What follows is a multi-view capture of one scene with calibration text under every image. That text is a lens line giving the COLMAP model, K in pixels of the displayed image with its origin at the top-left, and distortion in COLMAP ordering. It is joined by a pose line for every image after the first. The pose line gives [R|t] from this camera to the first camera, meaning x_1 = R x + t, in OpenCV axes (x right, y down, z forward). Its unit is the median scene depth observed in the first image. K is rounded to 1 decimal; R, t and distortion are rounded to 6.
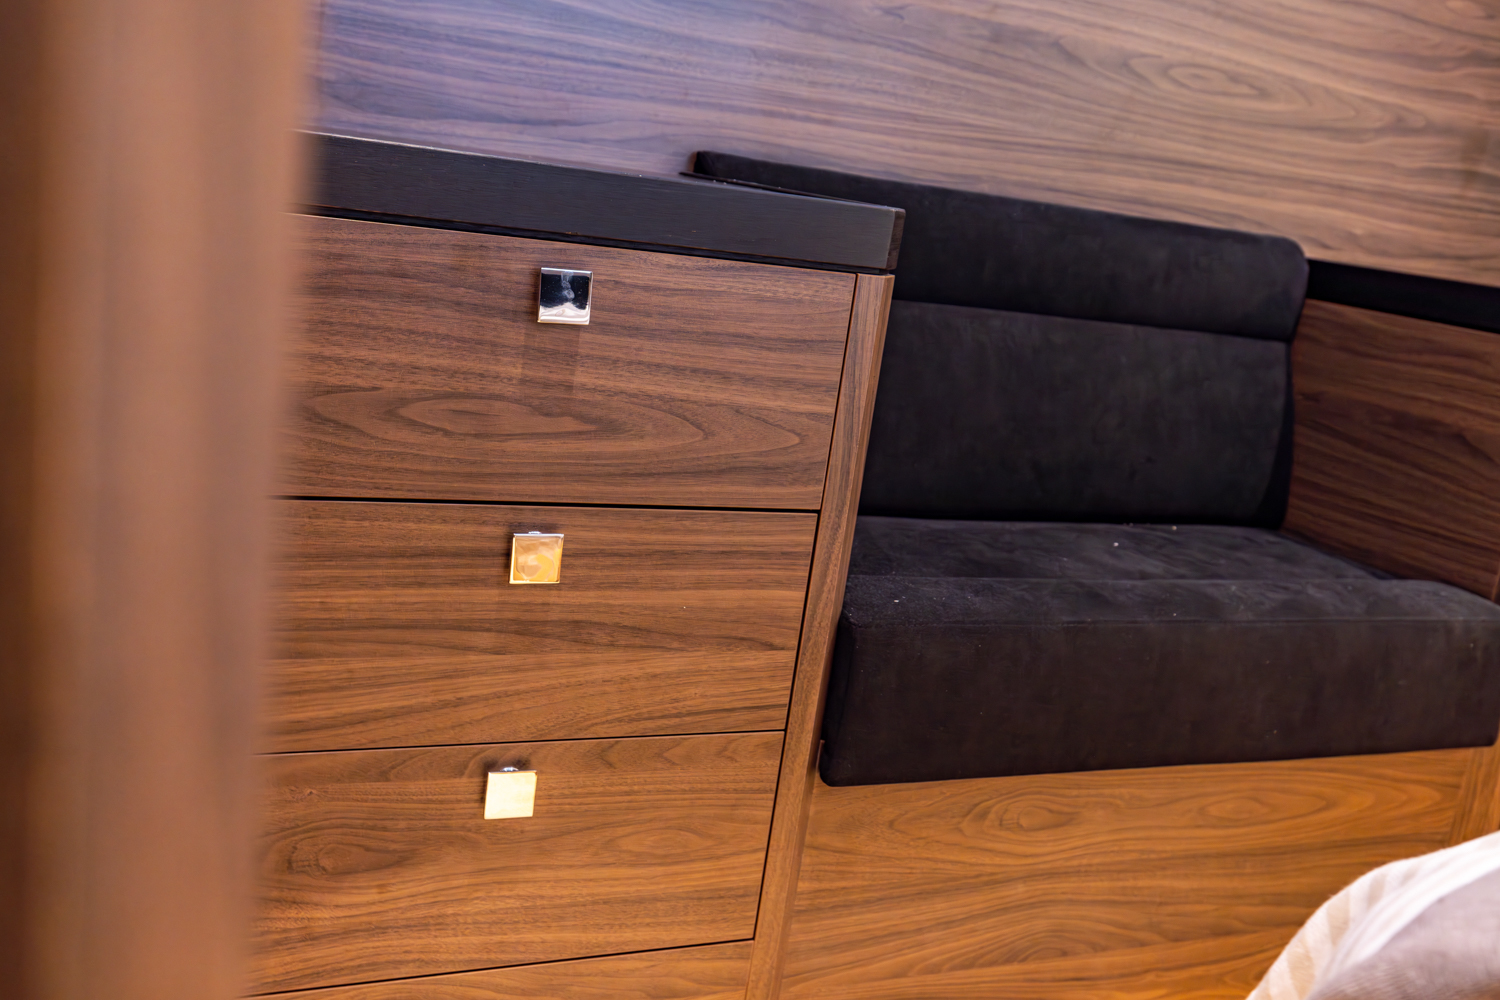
lens RADIAL K [[1408.3, 0, 736.9], [0, 1408.3, 501.4], [0, 0, 1]] dist [-0.001166, 0.007376]
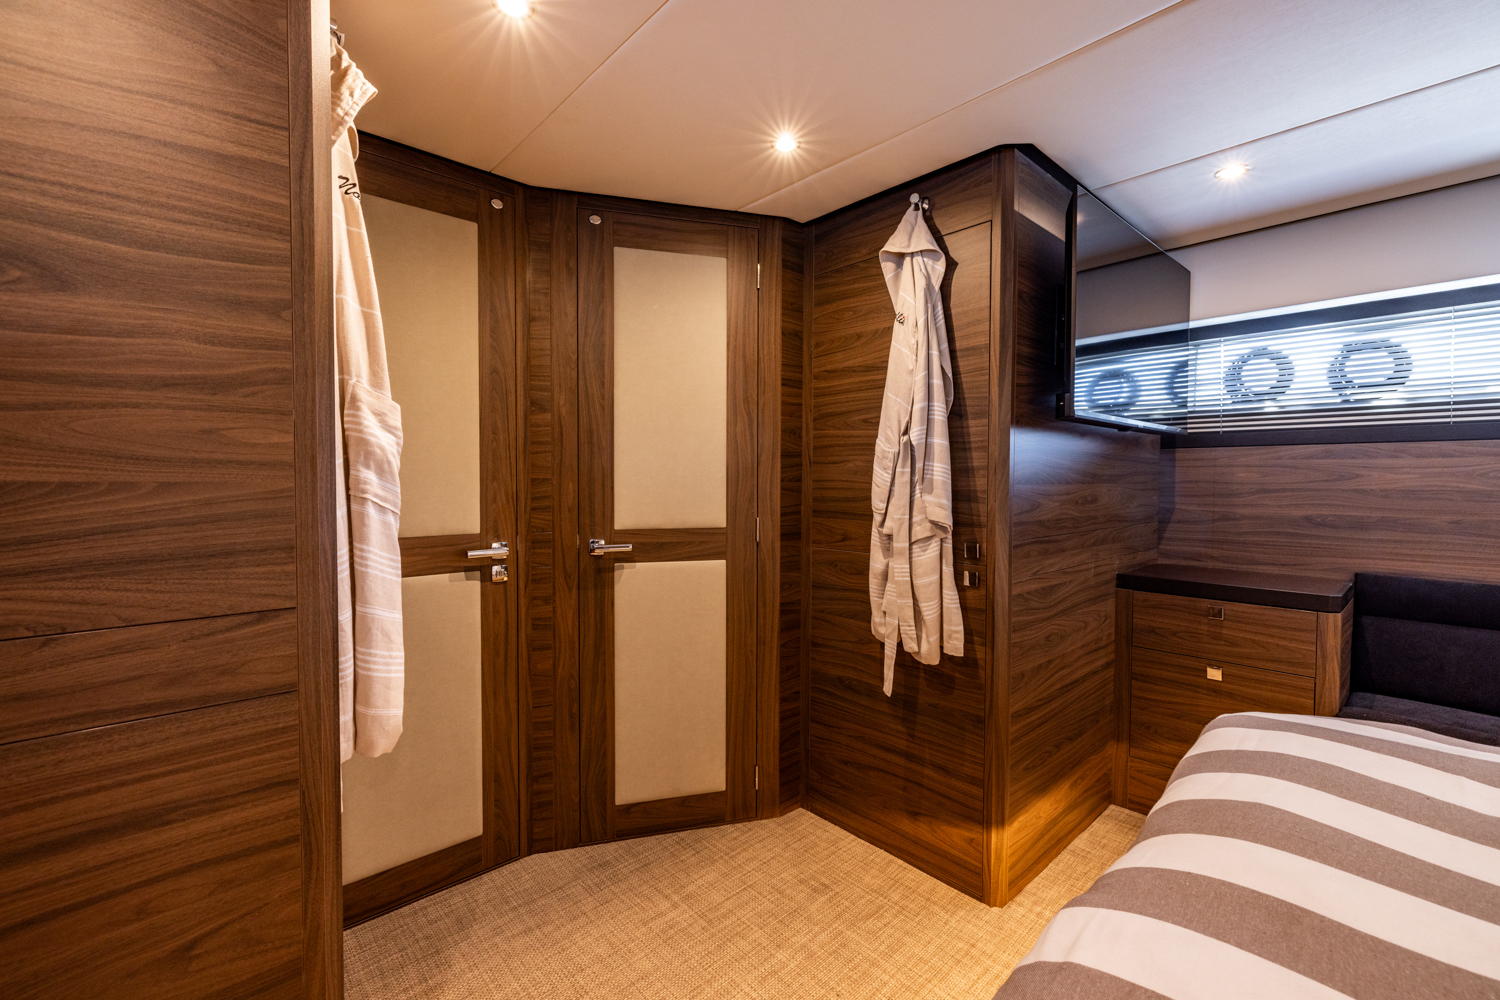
lens RADIAL K [[629.3, 0, 744.0], [0, 629.3, 505.0], [0, 0, 1]] dist [-0.000679, -0.000202]
pose [[0.312382, -0.095593, -0.945135, 1.216141], [-0.184332, 0.969914, -0.159024, 0.107437], [0.931901, 0.223895, 0.285363, -0.956879]]
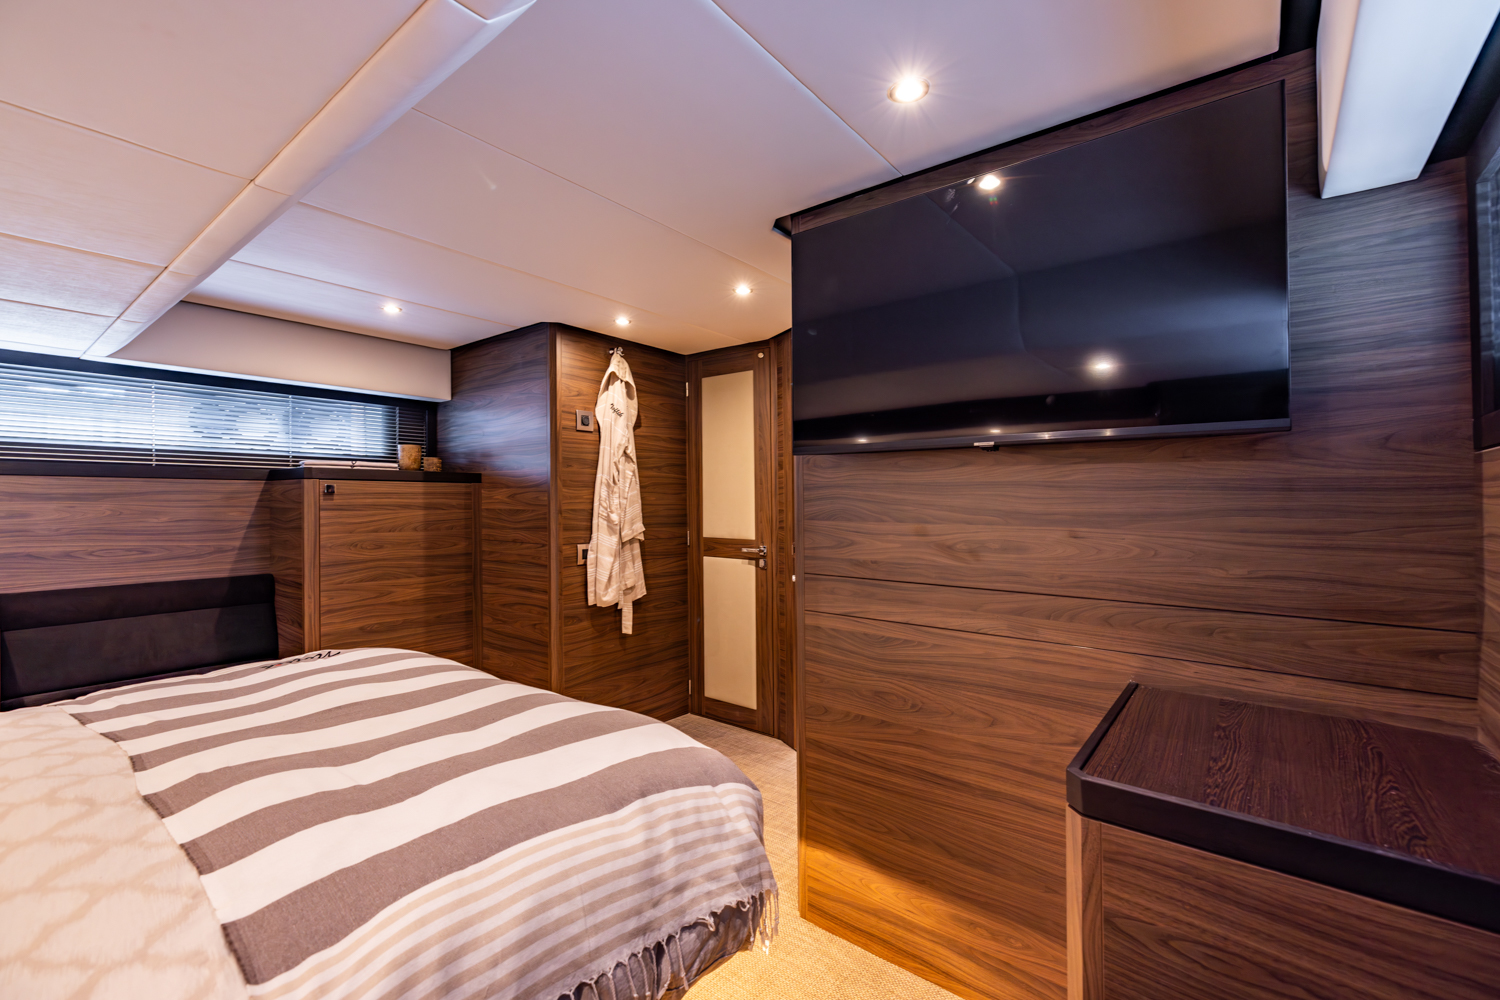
lens RADIAL K [[640.8, 0, 743.3], [0, 640.8, 528.6], [0, 0, 1]] dist [-0.000299, -0.000058]
pose [[-0.879604, -0.119656, -0.460412, 0.883158], [-0.229079, 0.954782, 0.189512, -0.557949], [0.416917, 0.272166, -0.867240, 1.446789]]
